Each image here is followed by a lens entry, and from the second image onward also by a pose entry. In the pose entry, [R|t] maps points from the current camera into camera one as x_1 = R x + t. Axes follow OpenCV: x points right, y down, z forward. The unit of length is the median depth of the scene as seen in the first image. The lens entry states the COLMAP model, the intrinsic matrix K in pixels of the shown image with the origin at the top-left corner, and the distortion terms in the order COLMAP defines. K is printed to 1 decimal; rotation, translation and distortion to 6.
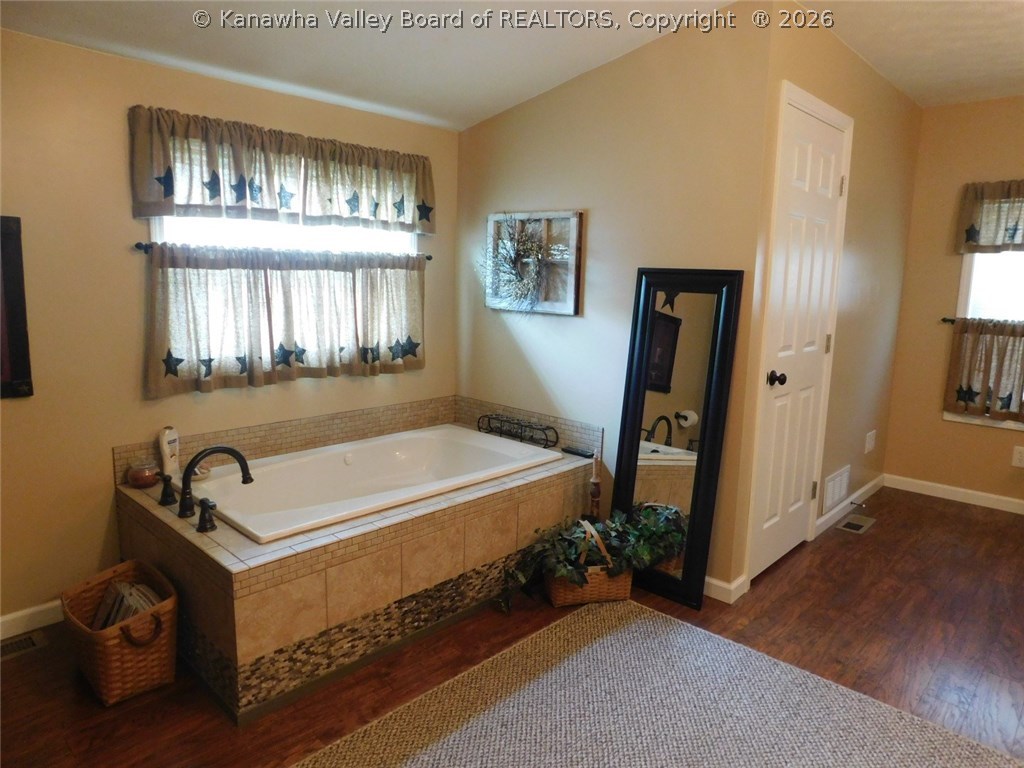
lens RADIAL K [[701.2, 0, 512.0], [0, 701.2, 384.0], [0, 0, 1]] dist [0.003857, 0.000949]
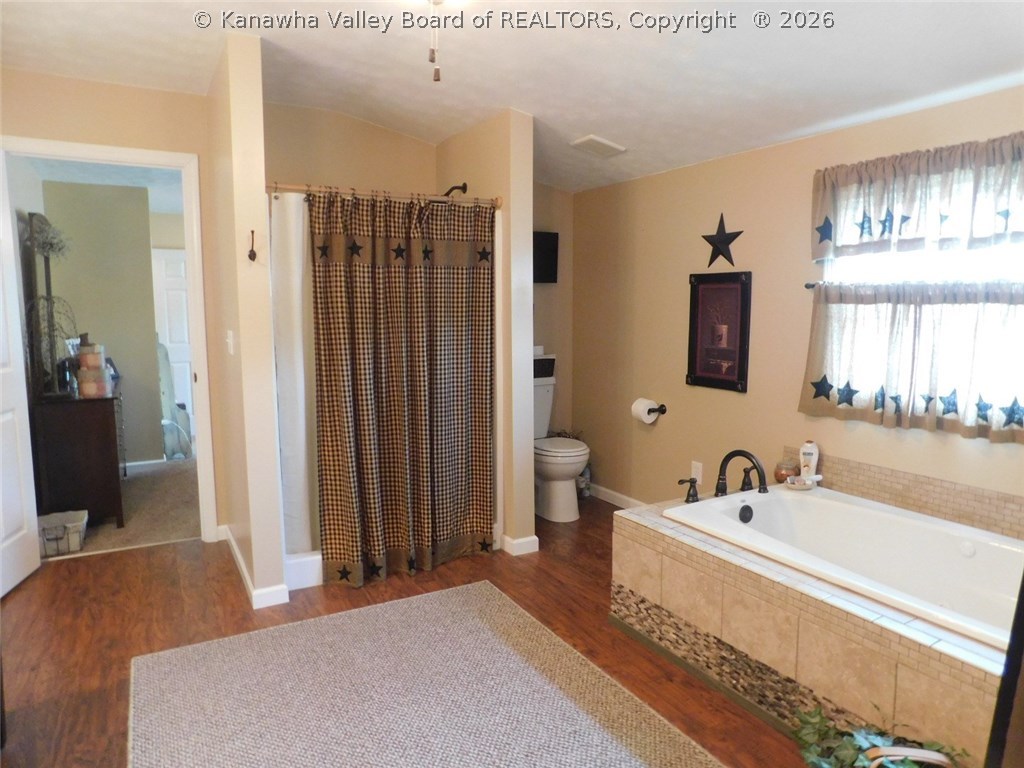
lens RADIAL K [[667.4, 0, 512.0], [0, 667.4, 384.0], [0, 0, 1]] dist [-0.006515, -0.000833]
pose [[-0.284420, 0.094202, -0.954060, 0.702537], [-0.160882, 0.976359, 0.144365, -0.112678], [0.945104, 0.194551, -0.262541, 0.829266]]
